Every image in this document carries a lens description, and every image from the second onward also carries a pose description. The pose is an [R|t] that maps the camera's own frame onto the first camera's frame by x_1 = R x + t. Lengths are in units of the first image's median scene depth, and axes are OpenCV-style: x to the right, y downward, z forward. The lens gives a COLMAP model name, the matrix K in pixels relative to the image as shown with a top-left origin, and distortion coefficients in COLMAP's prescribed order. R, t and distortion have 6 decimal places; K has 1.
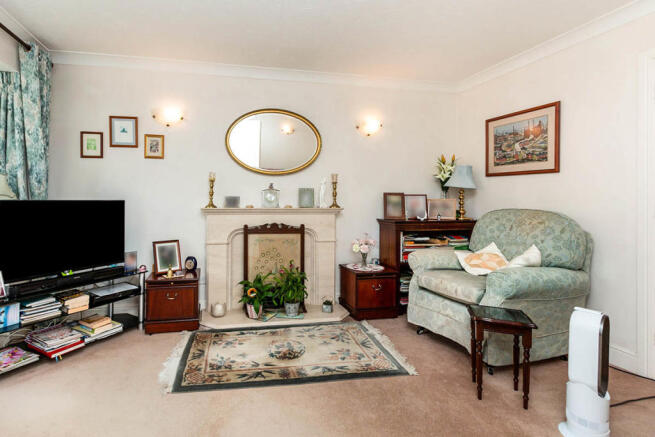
lens RADIAL K [[302.3, 0, 328.0], [0, 302.3, 206.5], [0, 0, 1]] dist [-0.001616, -0.000157]
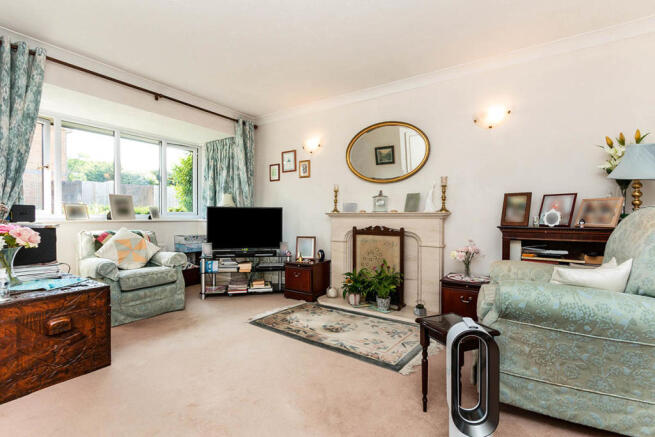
lens RADIAL K [[298.1, 0, 326.6], [0, 298.1, 223.4], [0, 0, 1]] dist [-0.001325, 0.000079]
pose [[0.719492, 0.013968, -0.694360, 0.471533], [-0.007622, 0.999896, 0.012216, 0.035473], [0.694458, -0.003497, 0.719524, 0.081906]]
